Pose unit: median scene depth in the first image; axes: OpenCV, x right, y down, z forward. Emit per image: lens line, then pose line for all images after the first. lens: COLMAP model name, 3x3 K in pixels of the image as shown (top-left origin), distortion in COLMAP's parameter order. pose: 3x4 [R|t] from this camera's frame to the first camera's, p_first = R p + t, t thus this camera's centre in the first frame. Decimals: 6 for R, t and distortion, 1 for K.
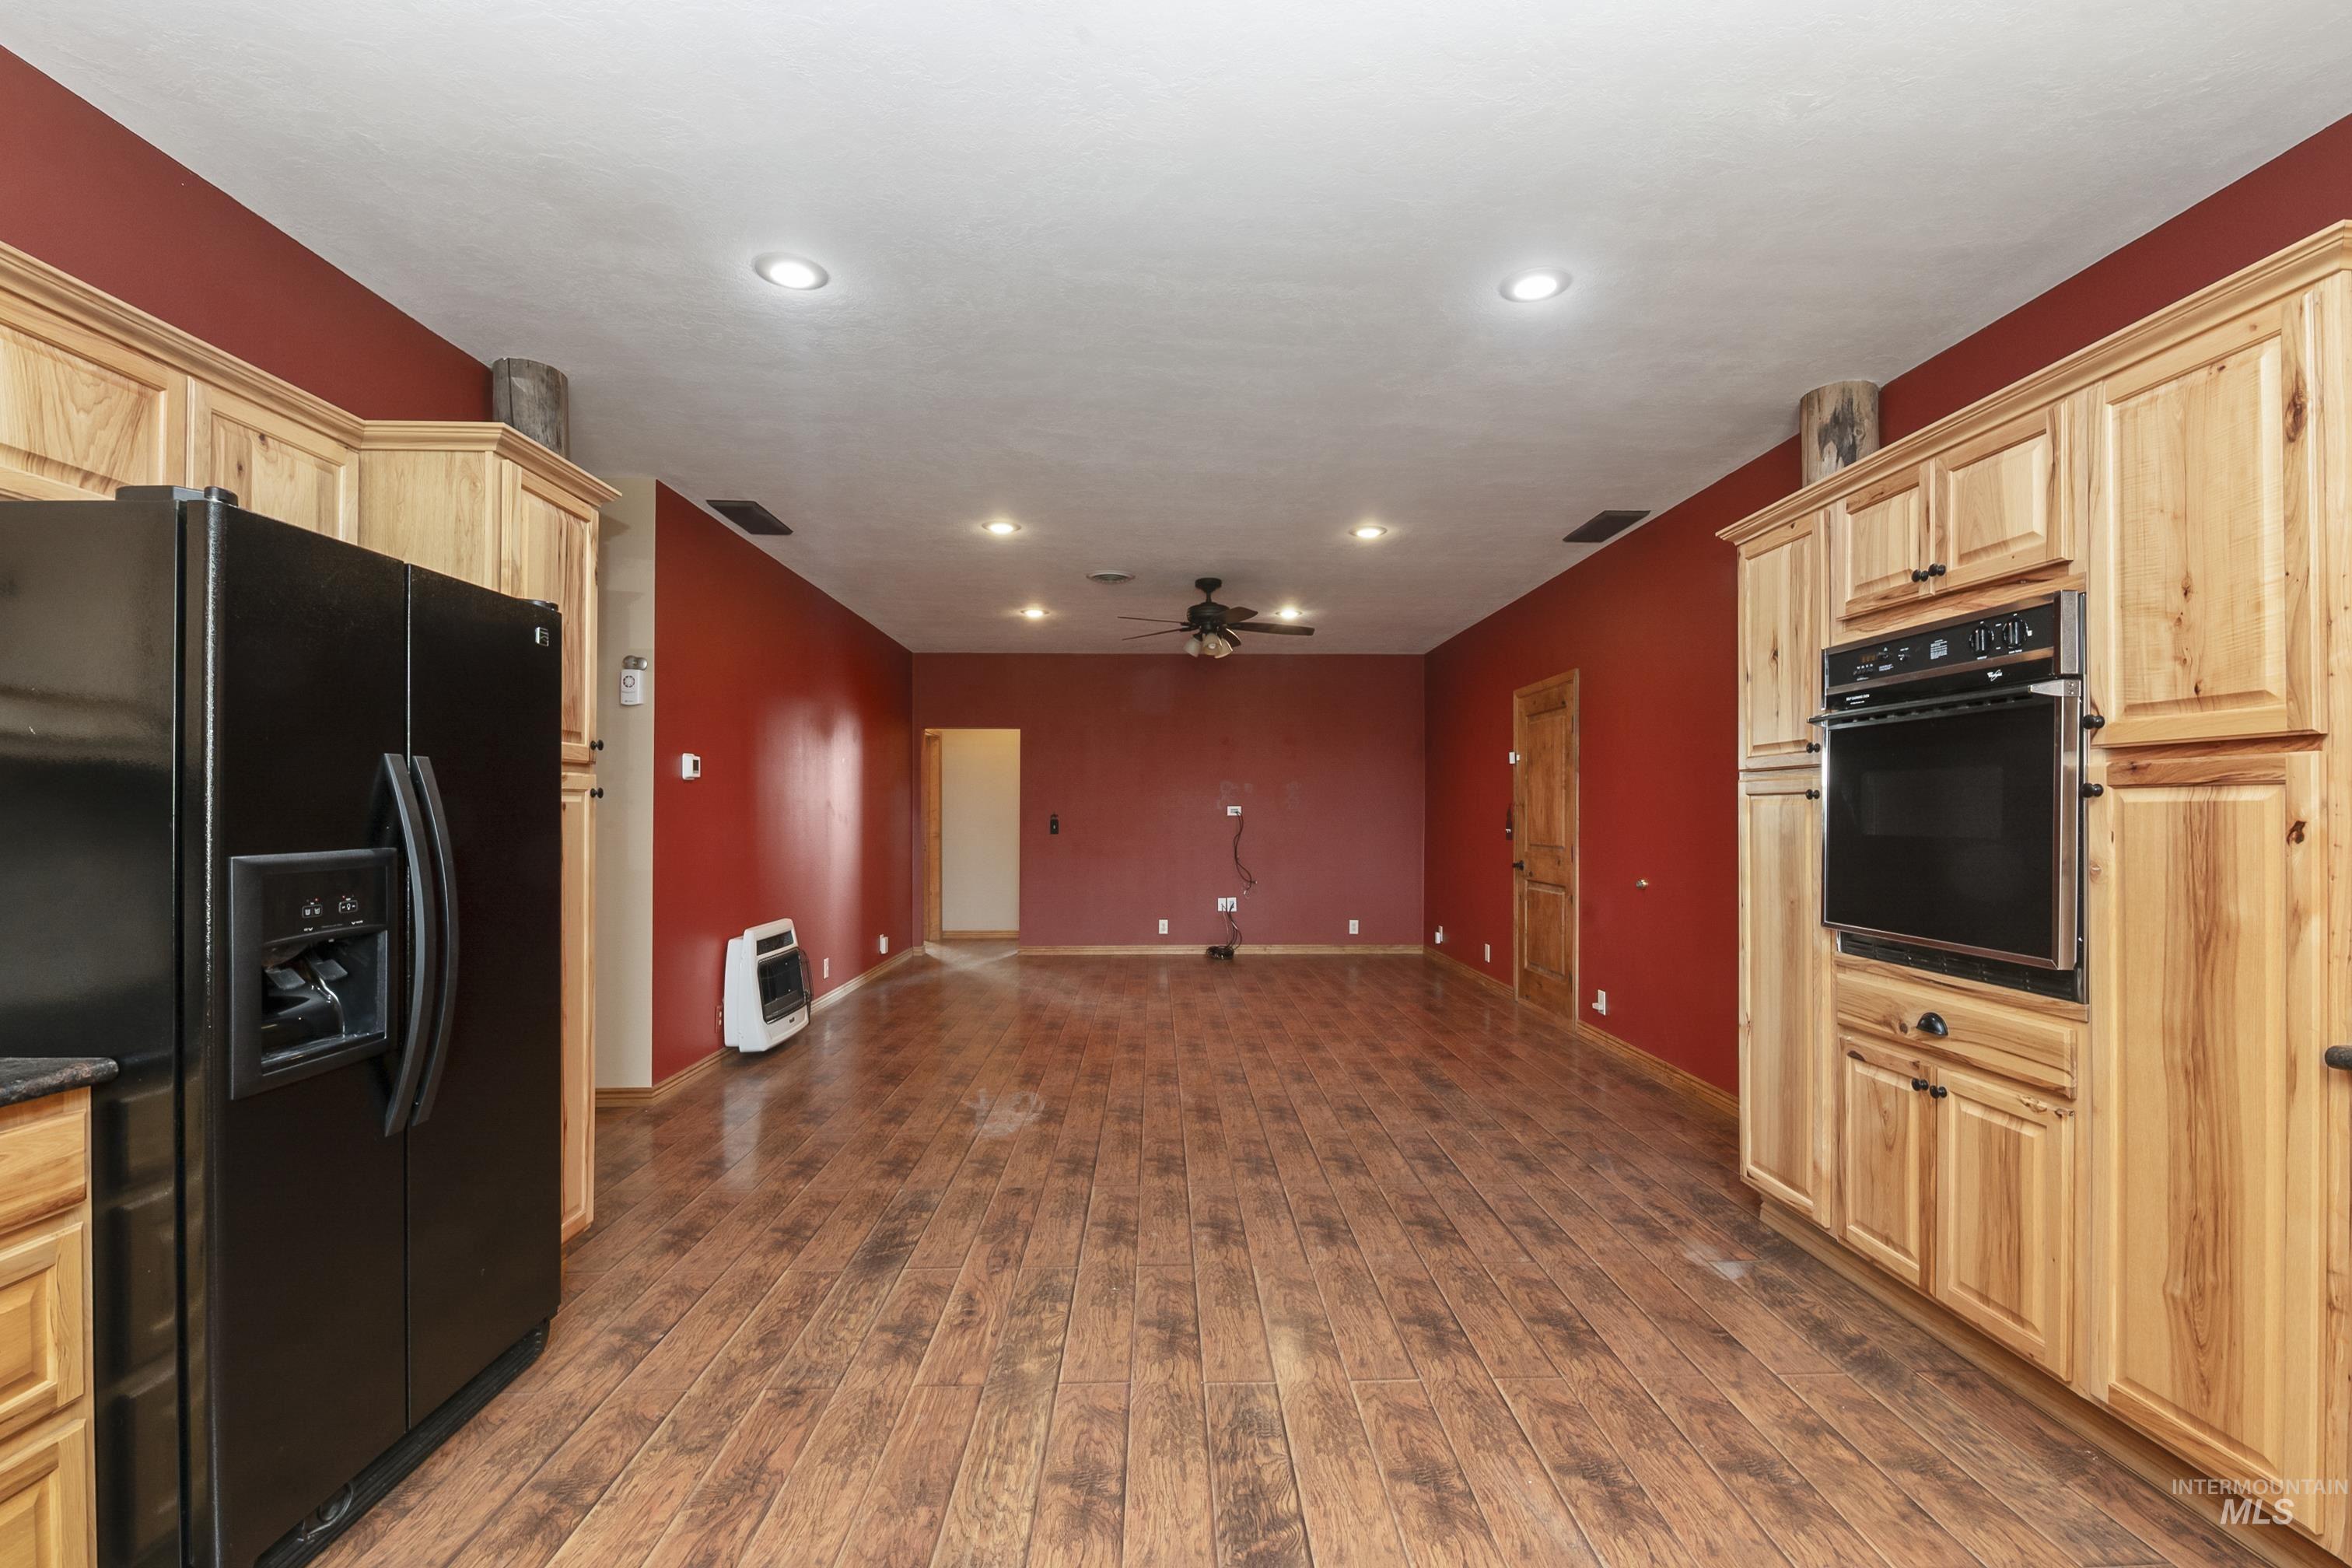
lens RADIAL K [[1030.9, 0, 1180.0], [0, 1030.9, 802.2], [0, 0, 1]] dist [0.002860, -0.008512]
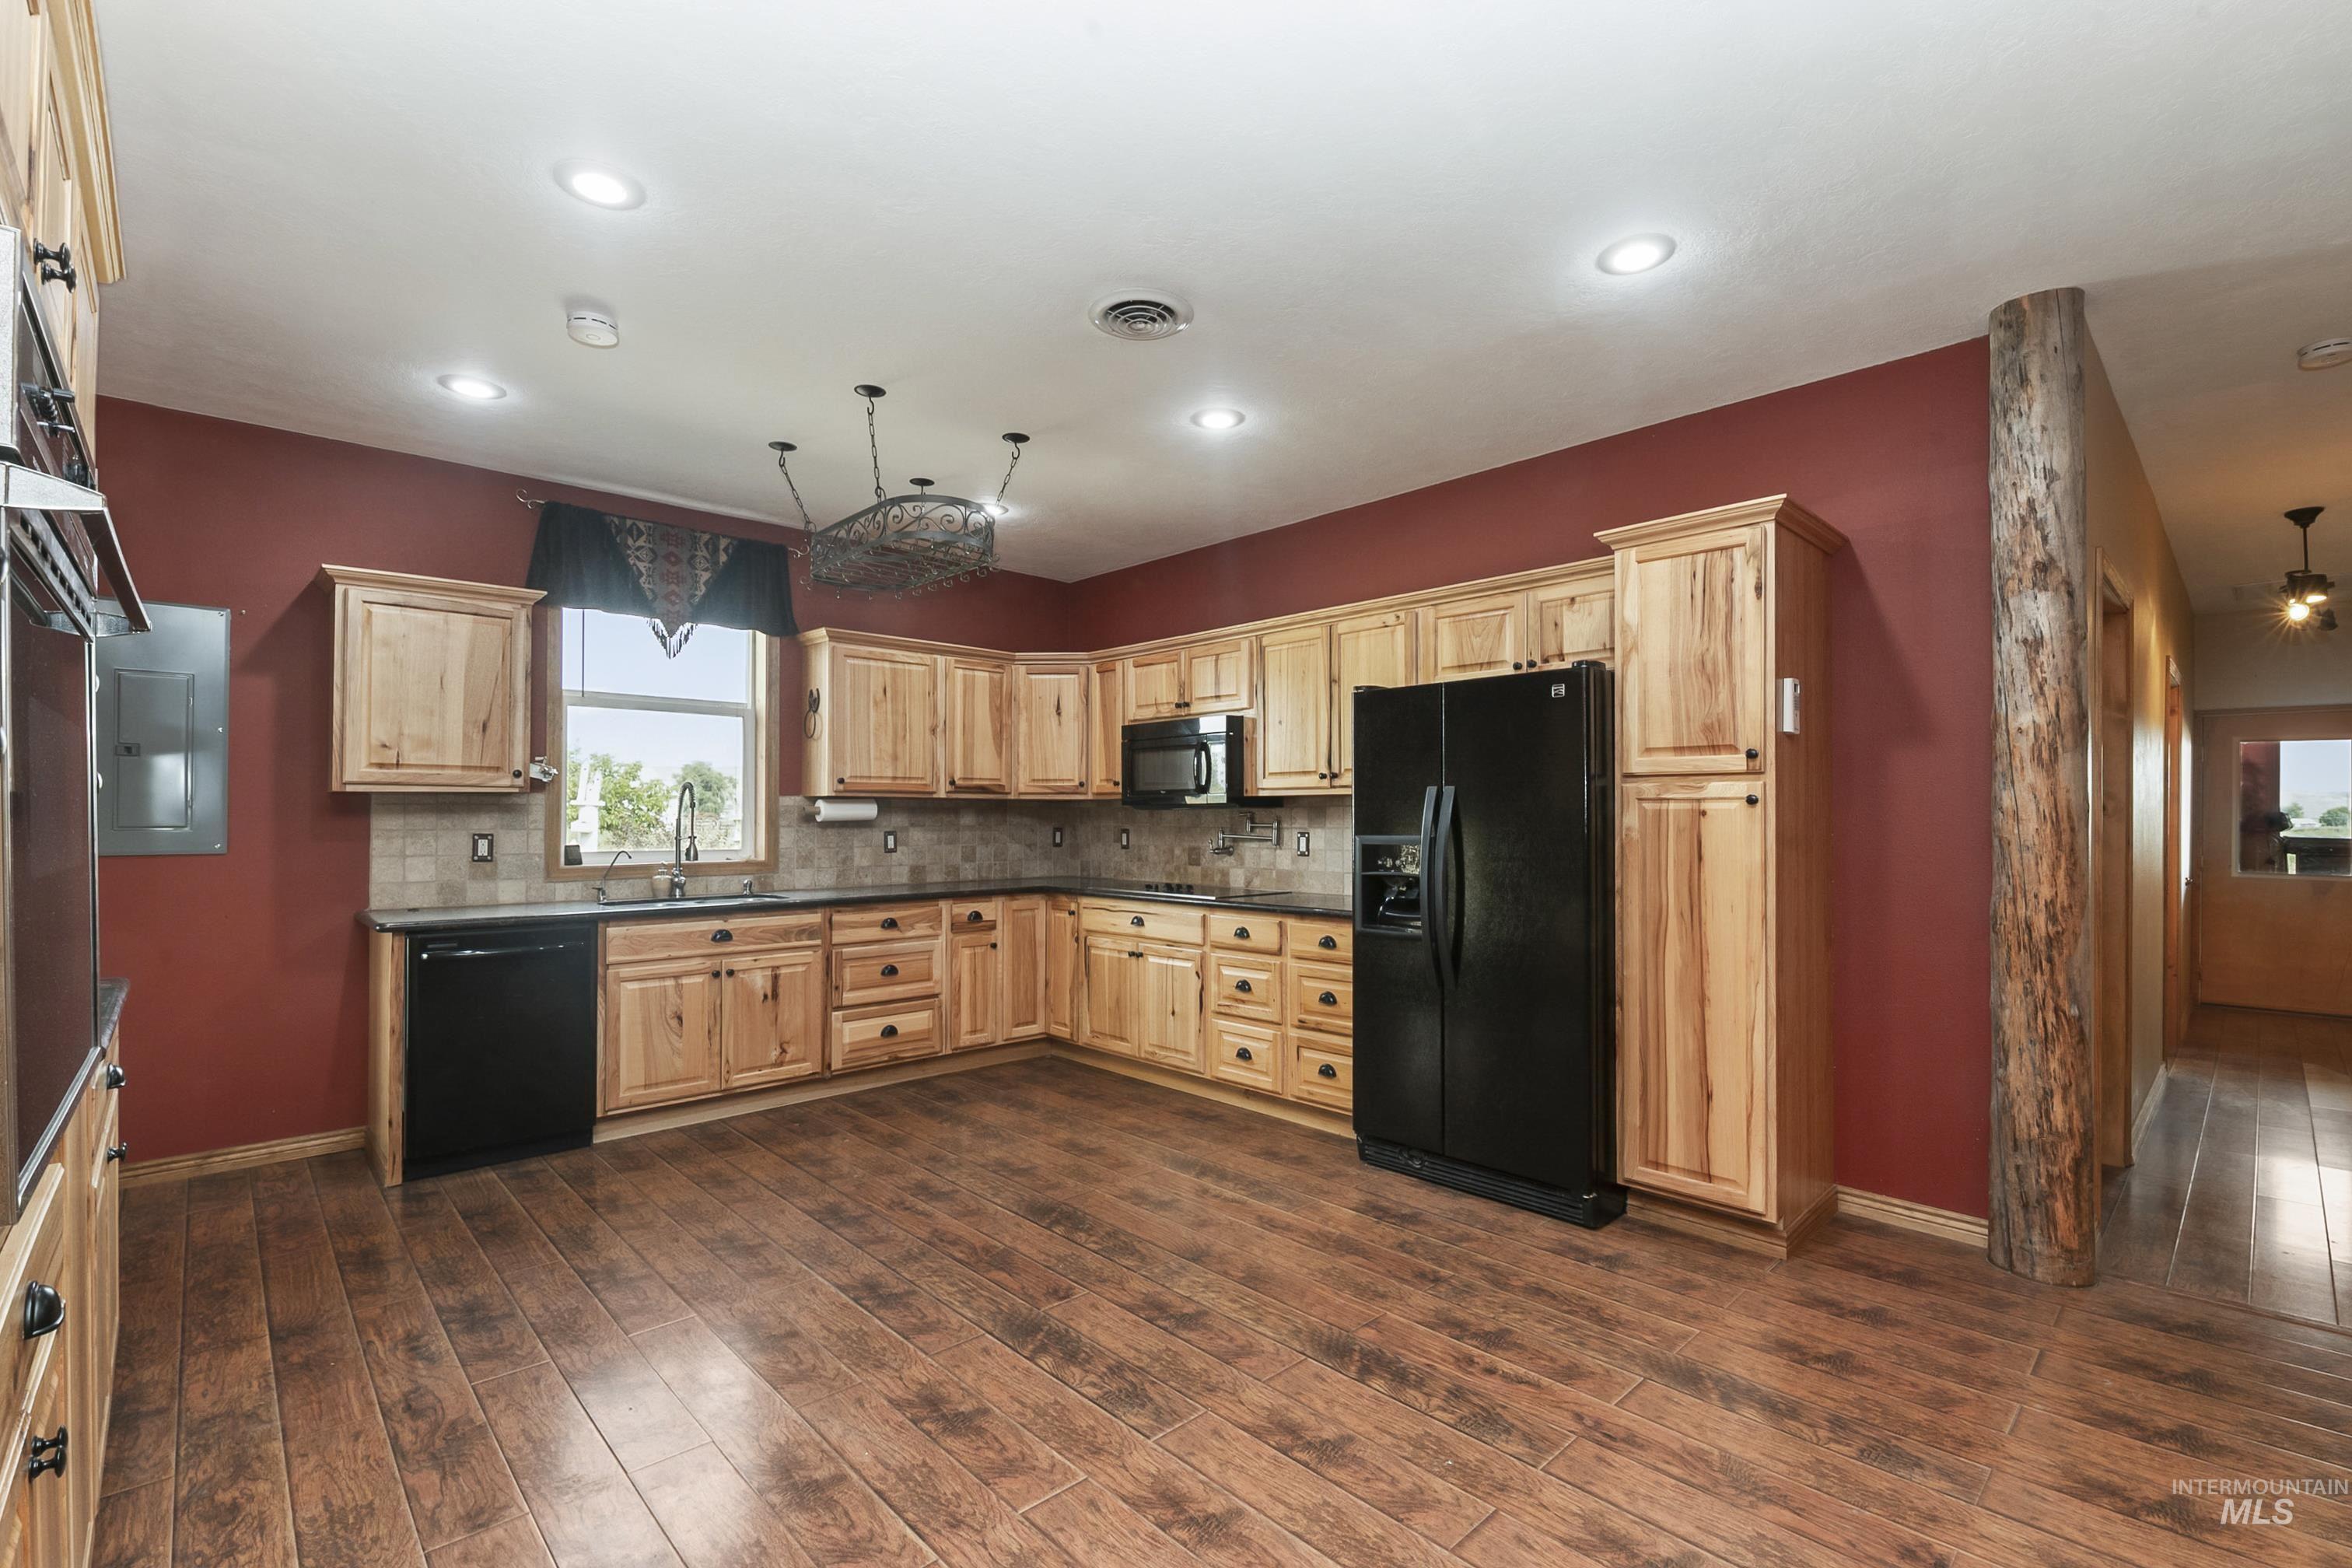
lens RADIAL K [[1030.9, 0, 1197.3], [0, 1030.9, 809.8], [0, 0, 1]] dist [0.002860, -0.008512]
pose [[-0.734392, -0.004861, -0.678708, 0.575792], [0.005128, 0.999906, -0.012710, 0.011697], [0.678706, -0.012814, -0.734298, 1.430829]]
